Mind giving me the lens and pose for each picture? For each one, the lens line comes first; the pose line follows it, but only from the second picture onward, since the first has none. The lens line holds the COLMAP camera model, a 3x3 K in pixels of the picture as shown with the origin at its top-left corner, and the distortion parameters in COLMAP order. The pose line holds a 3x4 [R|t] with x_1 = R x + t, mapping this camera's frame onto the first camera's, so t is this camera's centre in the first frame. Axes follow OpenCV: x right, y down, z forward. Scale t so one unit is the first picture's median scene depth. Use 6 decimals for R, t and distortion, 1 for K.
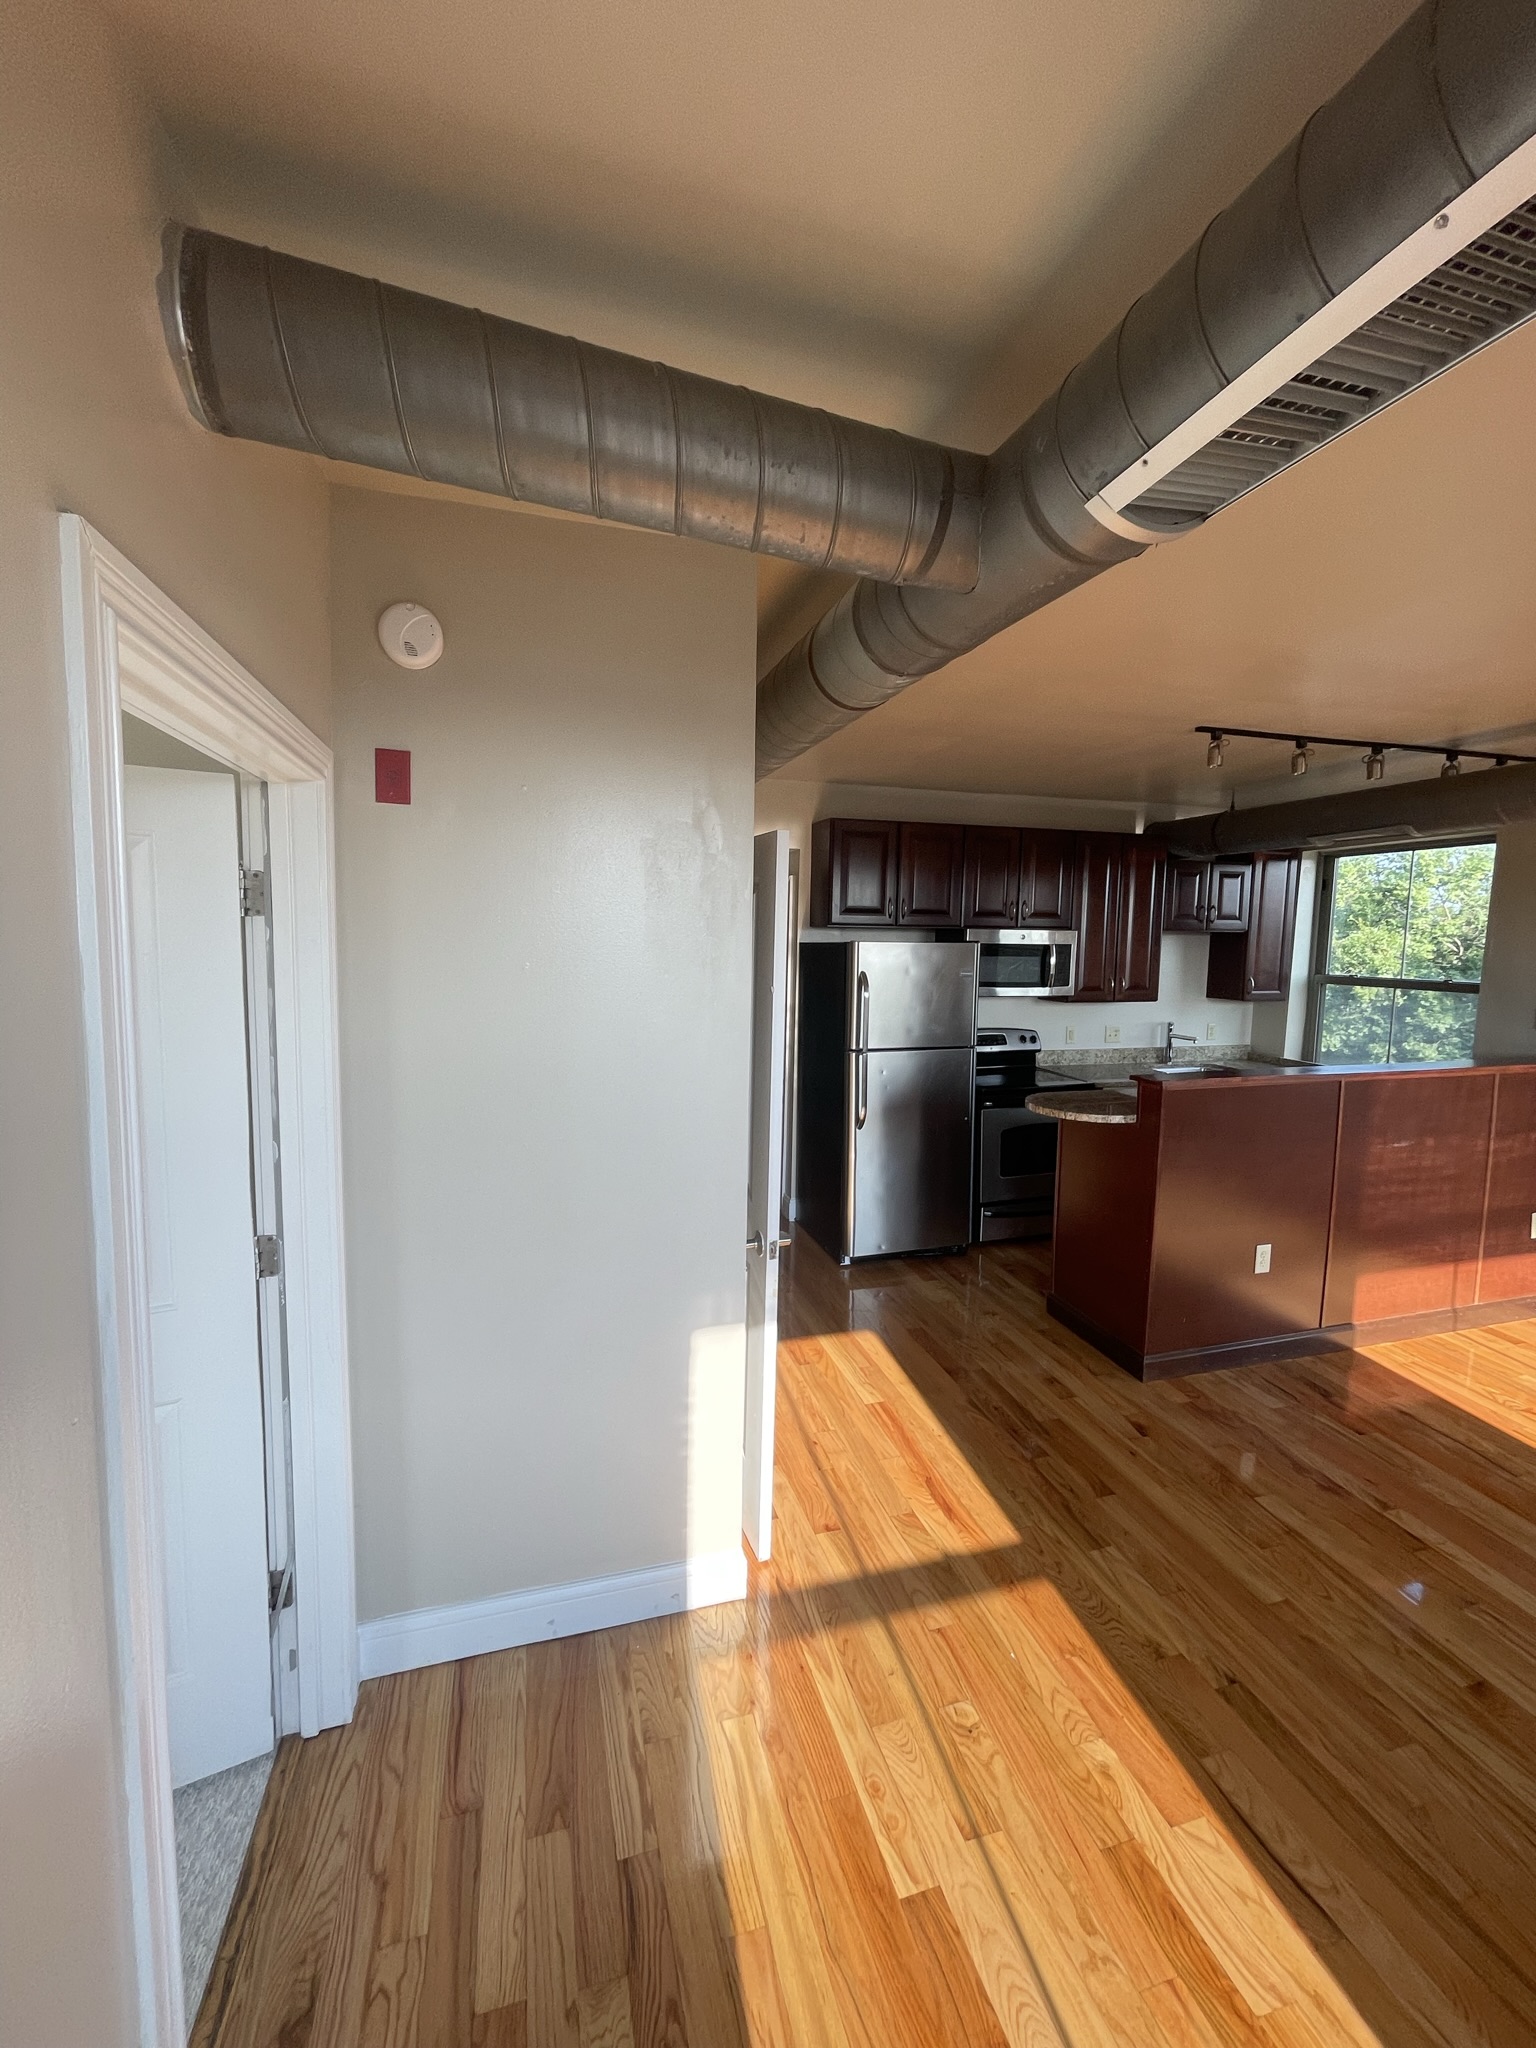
lens RADIAL K [[829.0, 0, 767.8], [0, 829.0, 1017.2], [0, 0, 1]] dist [0.003758, -0.002070]
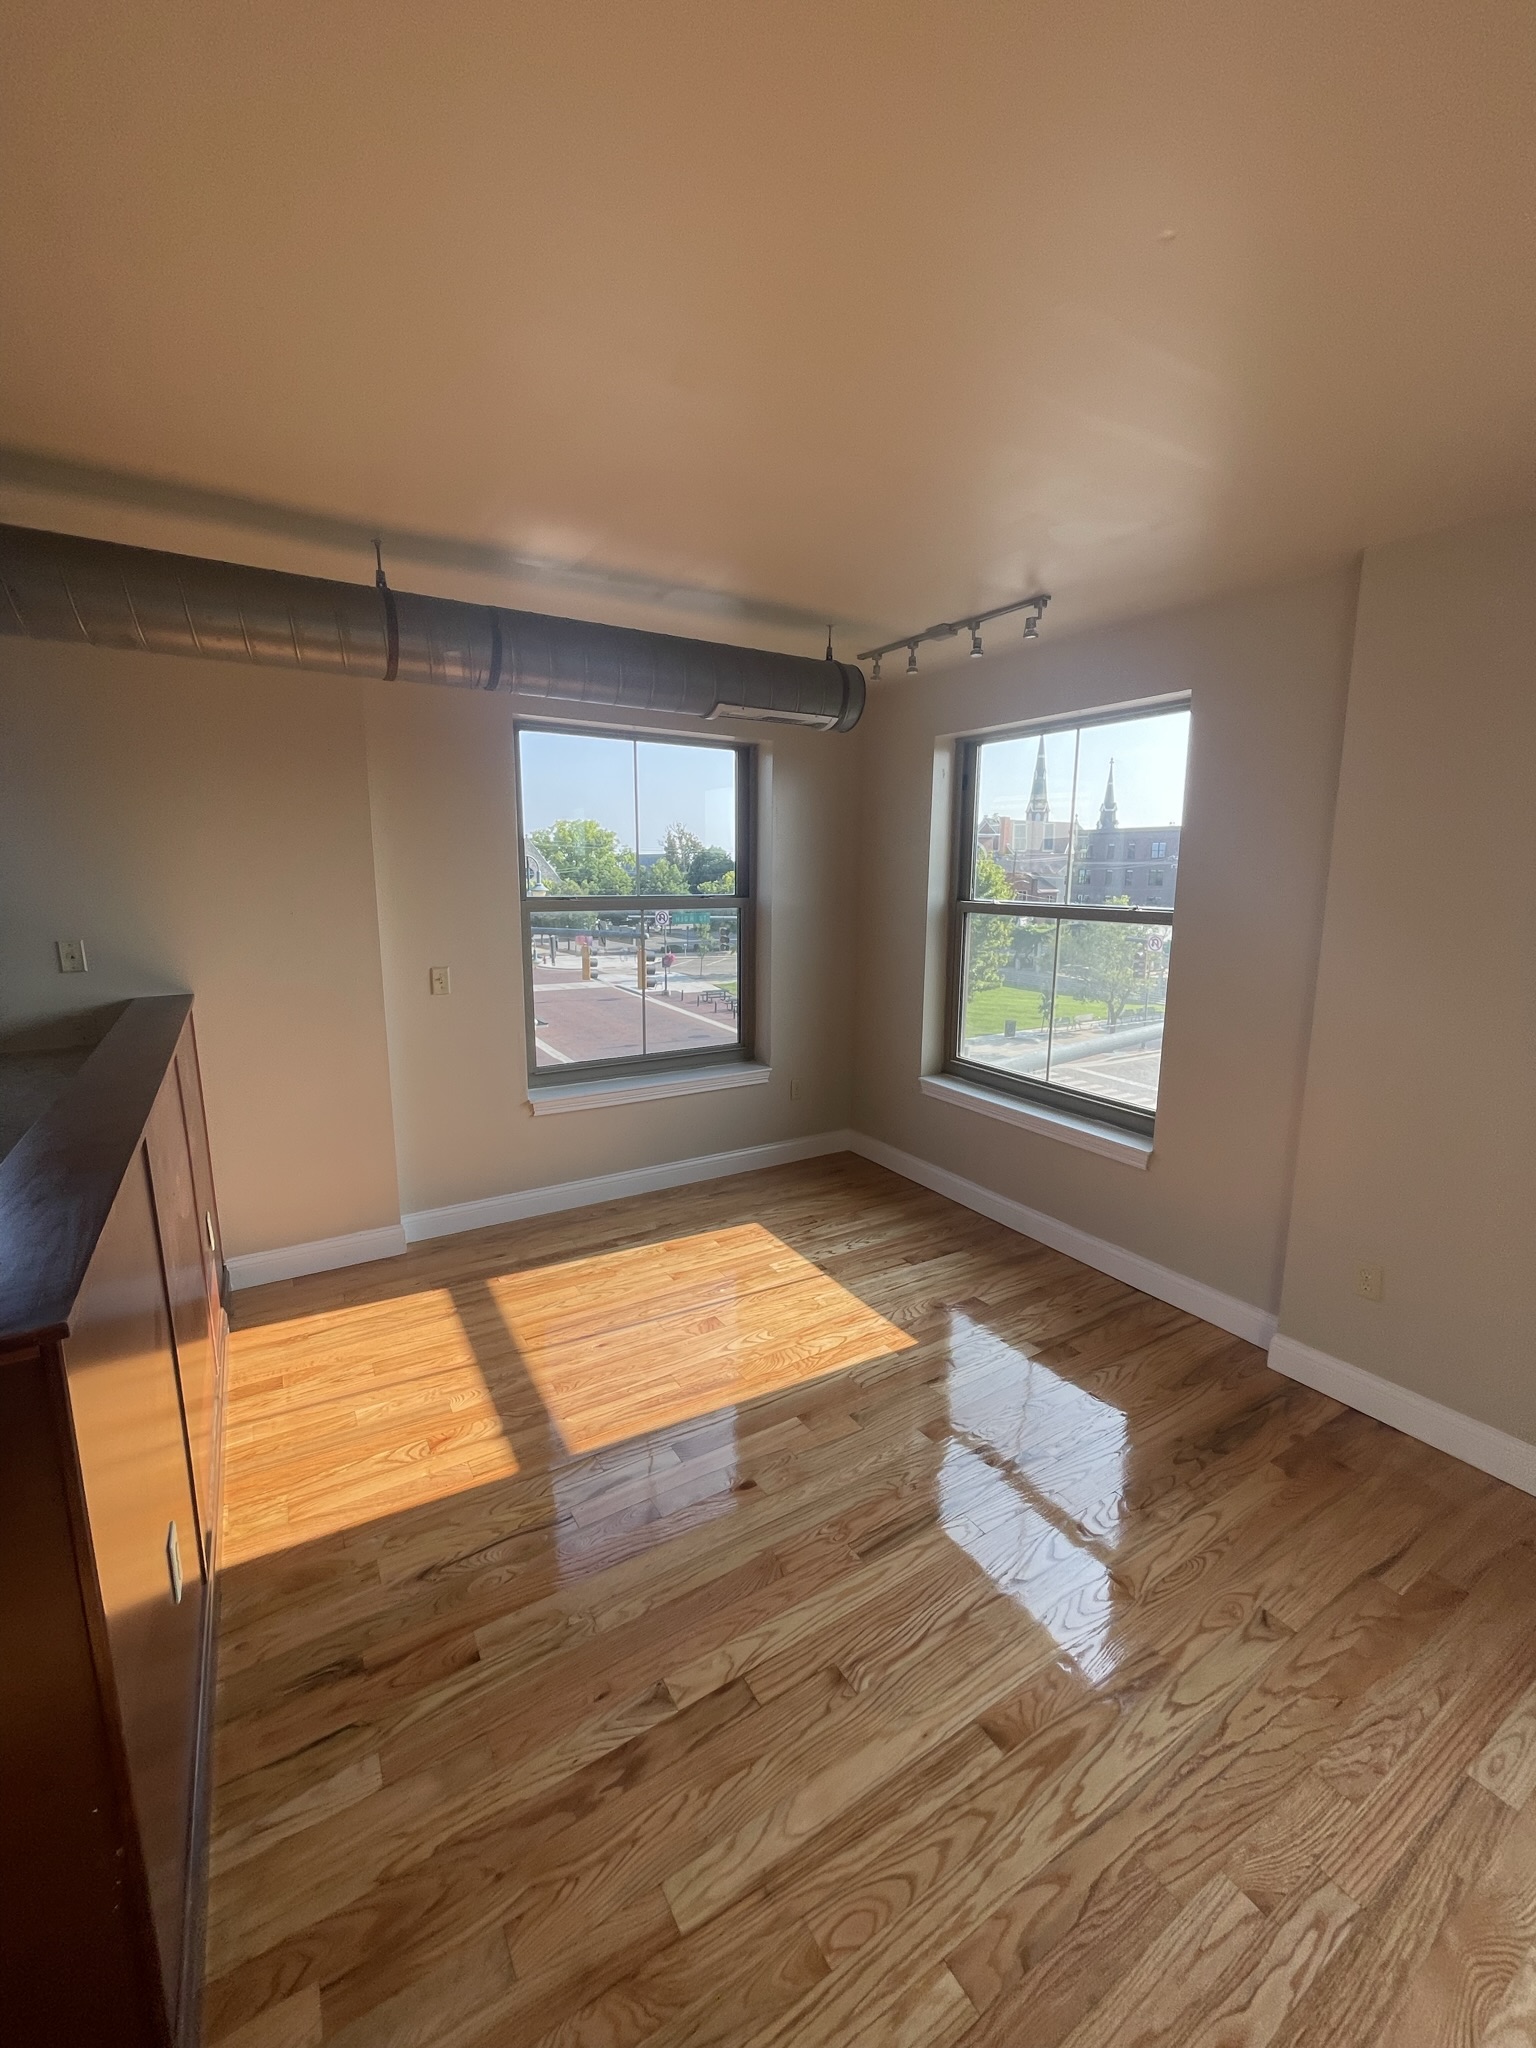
lens RADIAL K [[829.0, 0, 768.8], [0, 829.0, 1020.1], [0, 0, 1]] dist [0.003758, -0.002070]
pose [[-0.262796, -0.195799, 0.944775, 0.156713], [0.086993, 0.970396, 0.225307, -0.069082], [-0.960922, 0.141399, -0.237983, 0.802923]]
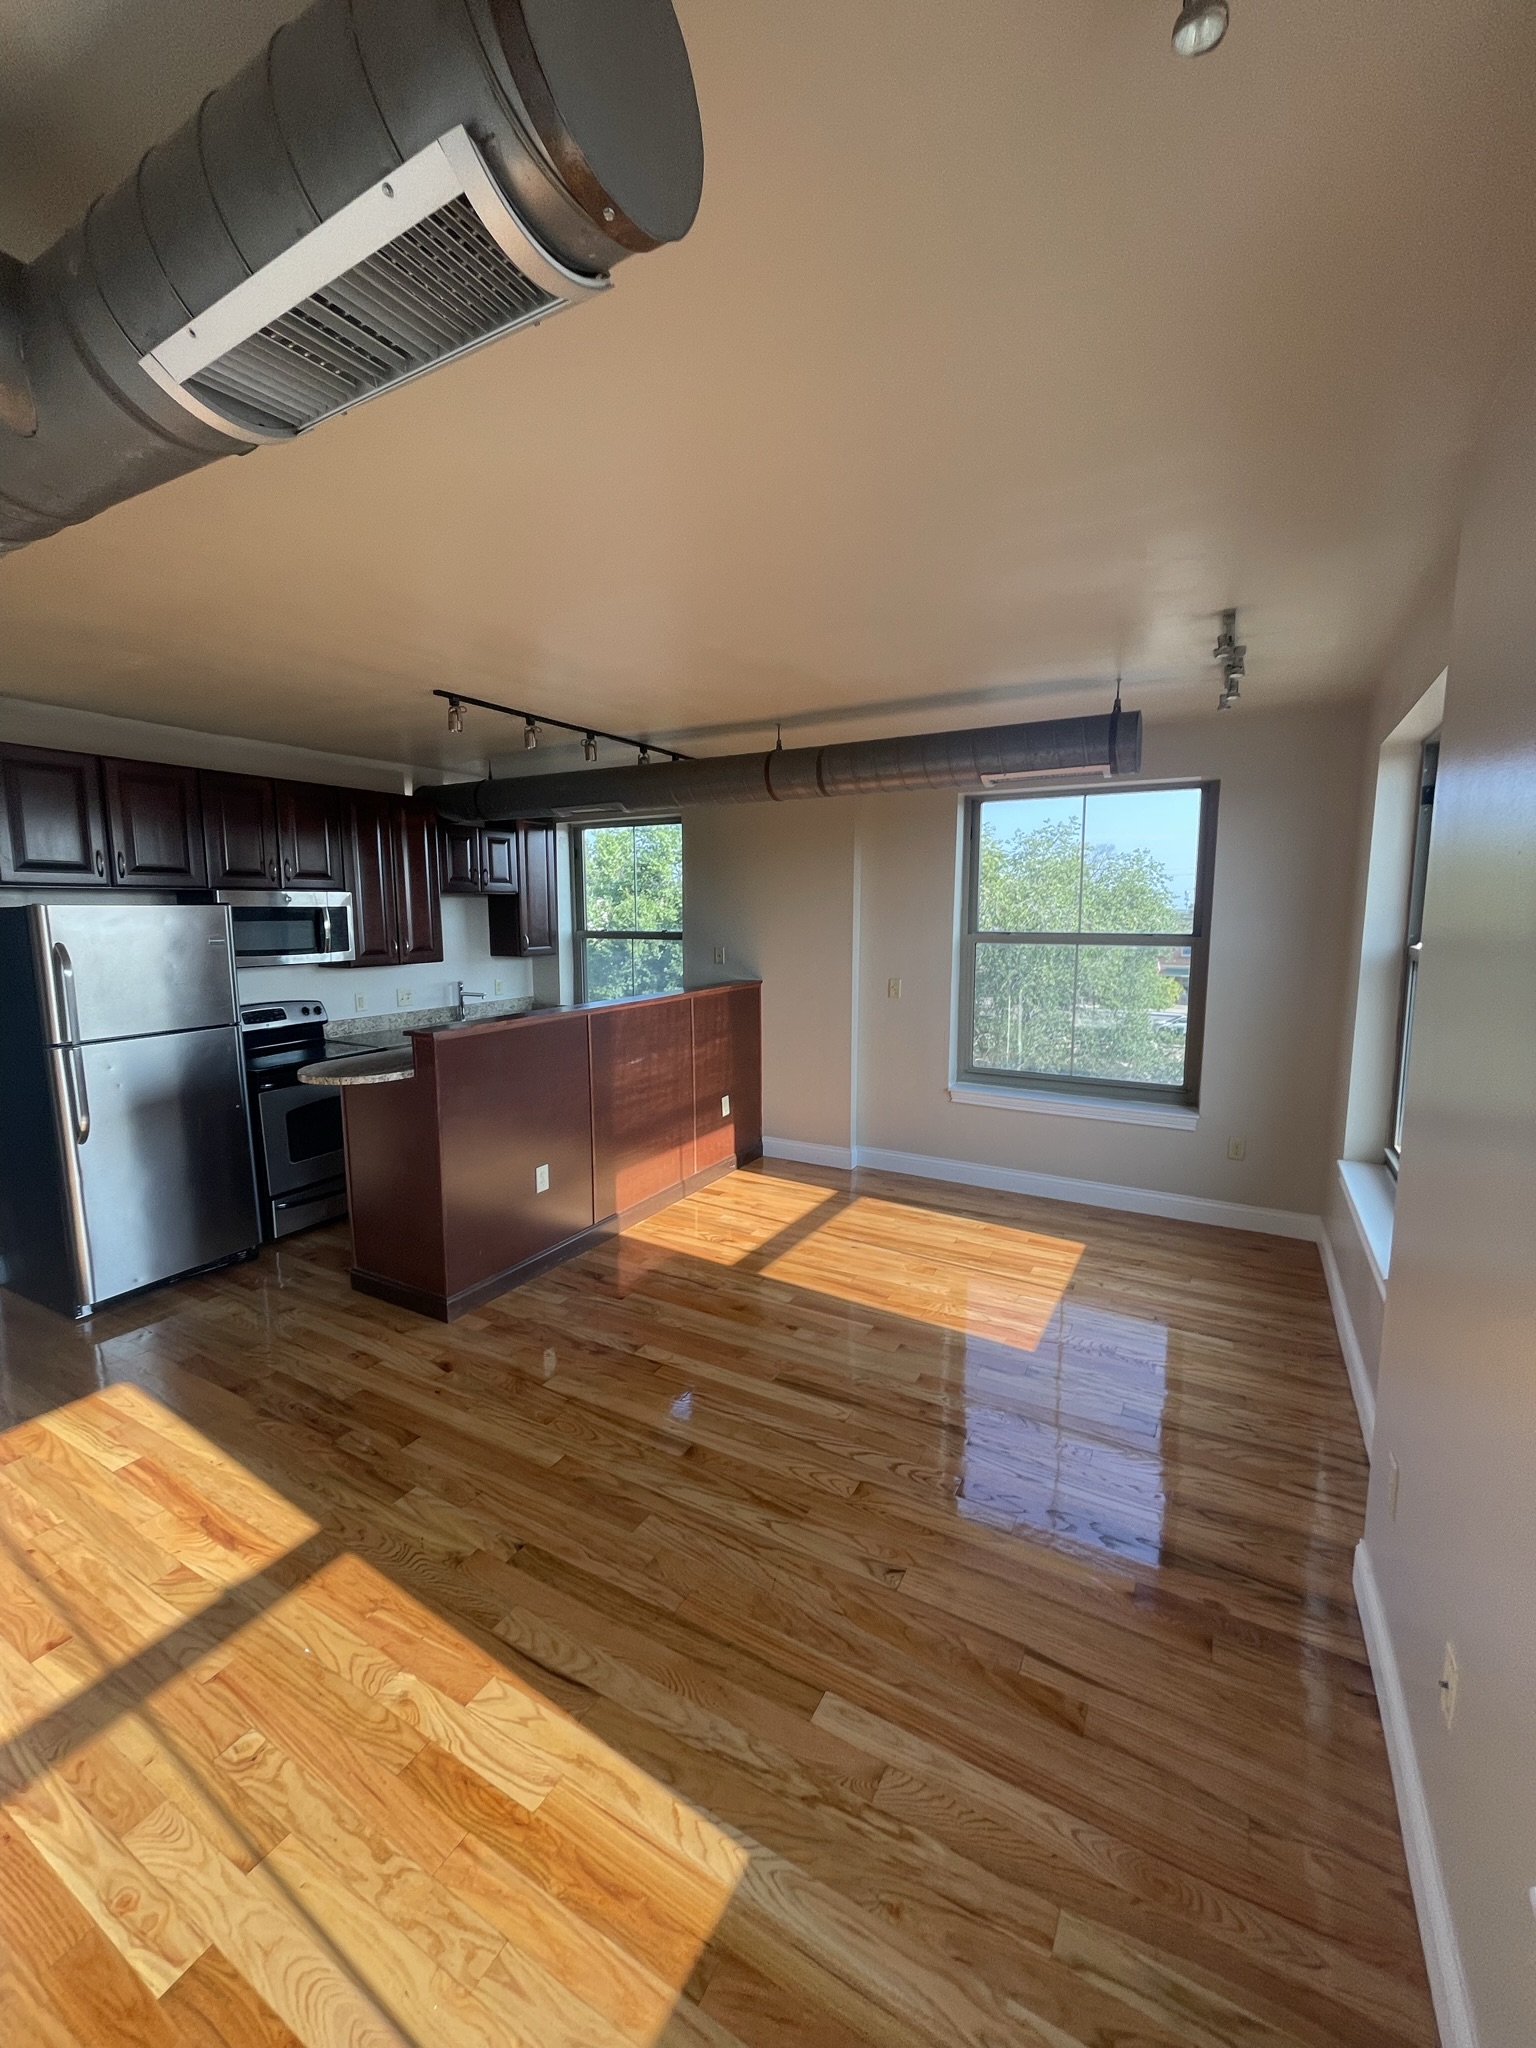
lens RADIAL K [[829.0, 0, 763.9], [0, 829.0, 1016.4], [0, 0, 1]] dist [0.003758, -0.002070]
pose [[0.716300, -0.106135, 0.689674, 0.059746], [0.083984, 0.994293, 0.065787, 0.023617], [-0.692720, 0.010798, 0.721126, -0.029041]]
